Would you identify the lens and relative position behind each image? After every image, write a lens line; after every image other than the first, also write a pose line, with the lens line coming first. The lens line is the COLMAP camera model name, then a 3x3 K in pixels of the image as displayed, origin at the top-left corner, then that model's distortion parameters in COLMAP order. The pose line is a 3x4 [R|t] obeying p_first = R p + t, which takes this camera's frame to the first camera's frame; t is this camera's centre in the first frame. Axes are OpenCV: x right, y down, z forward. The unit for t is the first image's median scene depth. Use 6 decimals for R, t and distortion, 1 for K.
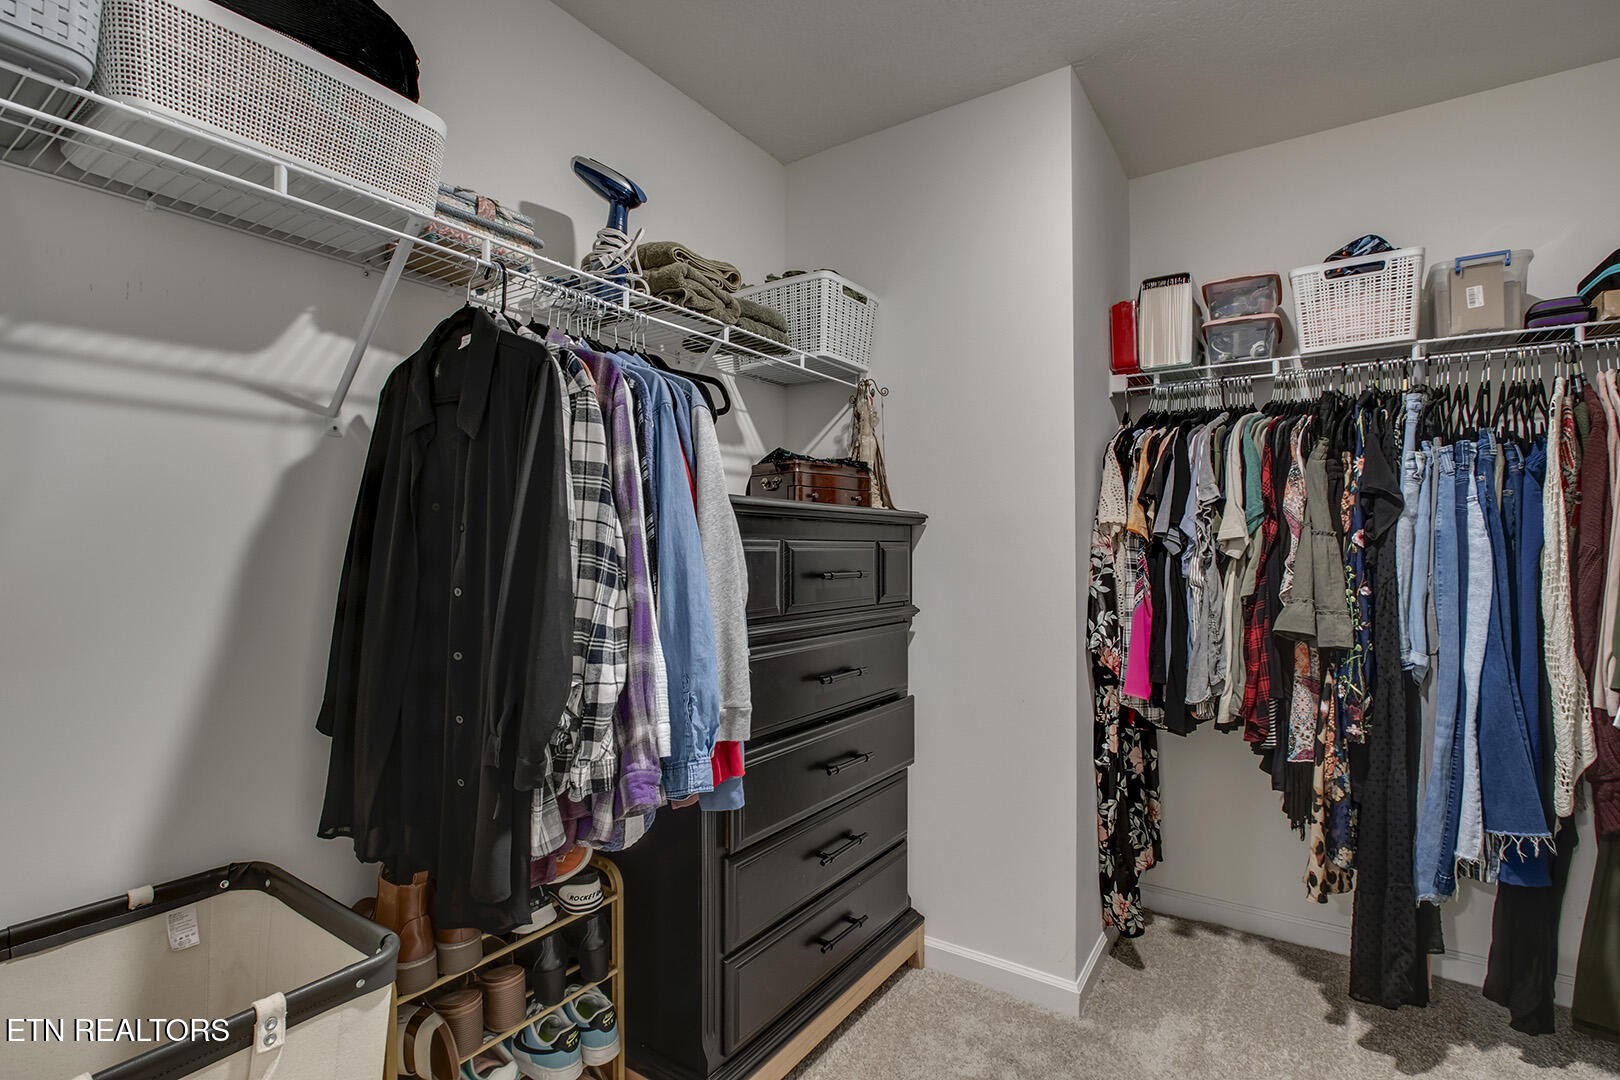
lens RADIAL K [[757.7, 0, 814.1], [0, 757.7, 553.0], [0, 0, 1]] dist [-0.025367, 0.003258]
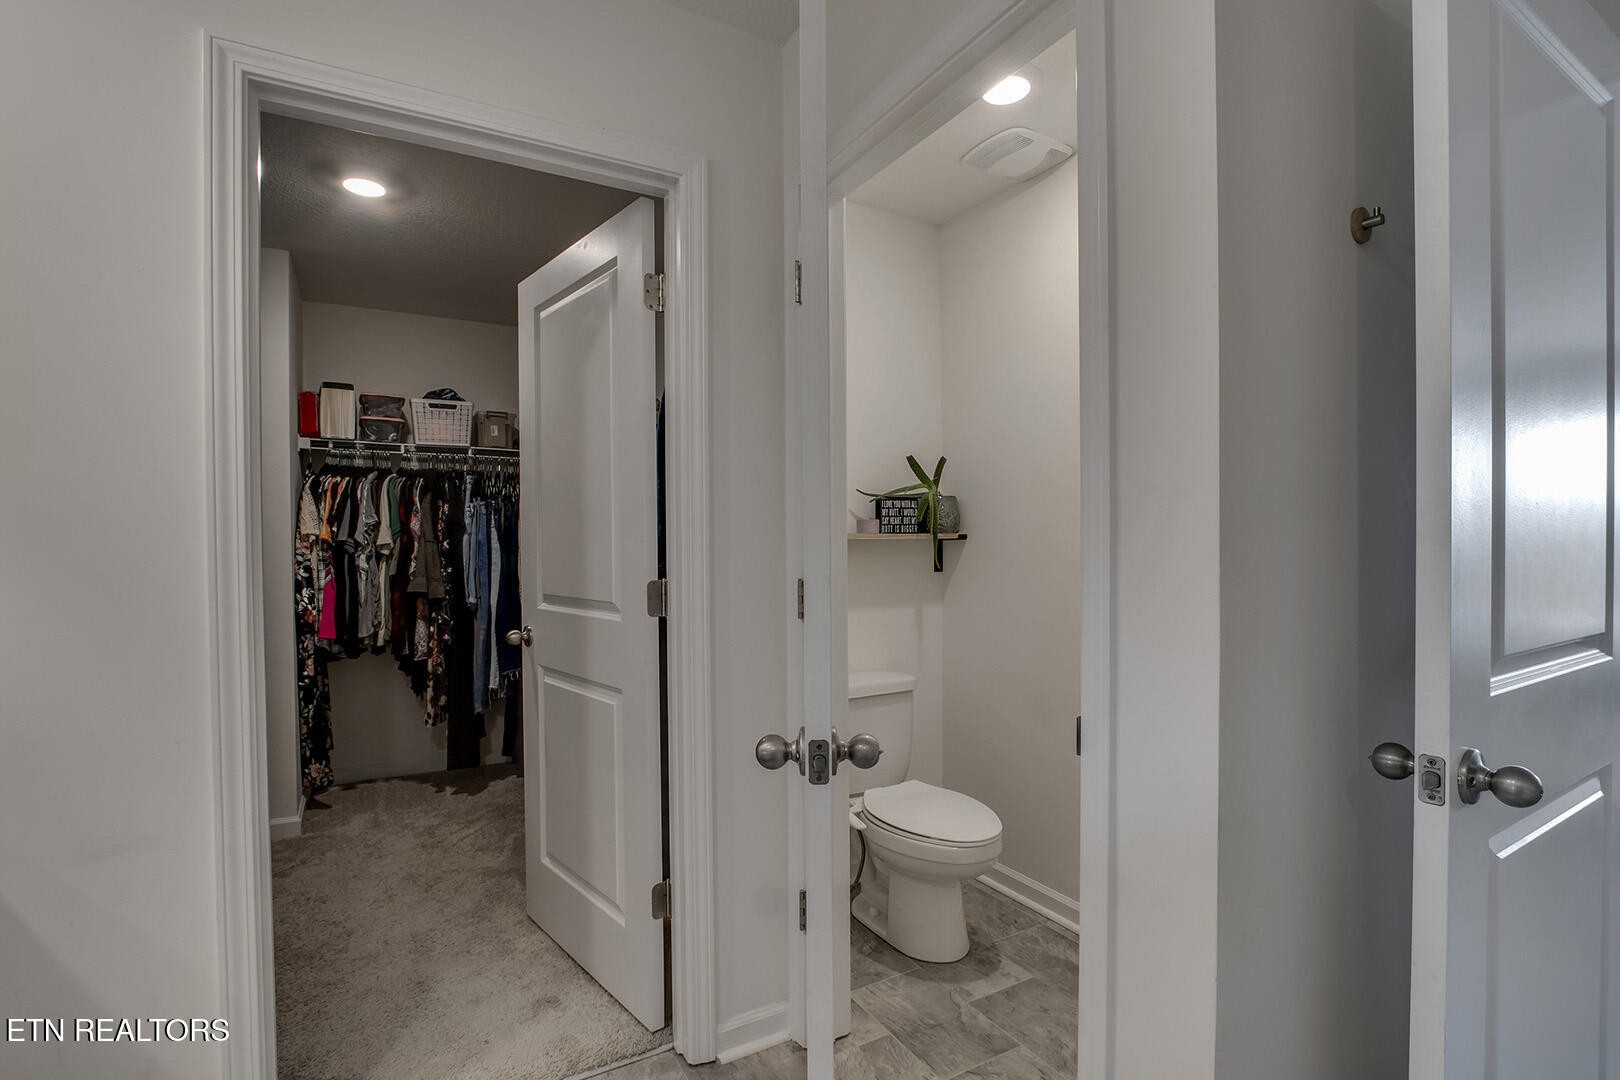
lens RADIAL K [[757.7, 0, 817.9], [0, 757.7, 553.0], [0, 0, 1]] dist [-0.025367, 0.003258]
pose [[0.432608, -0.006502, 0.901559, -0.622706], [0.008171, 0.999961, 0.003291, 0.005275], [-0.901545, 0.005943, 0.432644, -0.727738]]
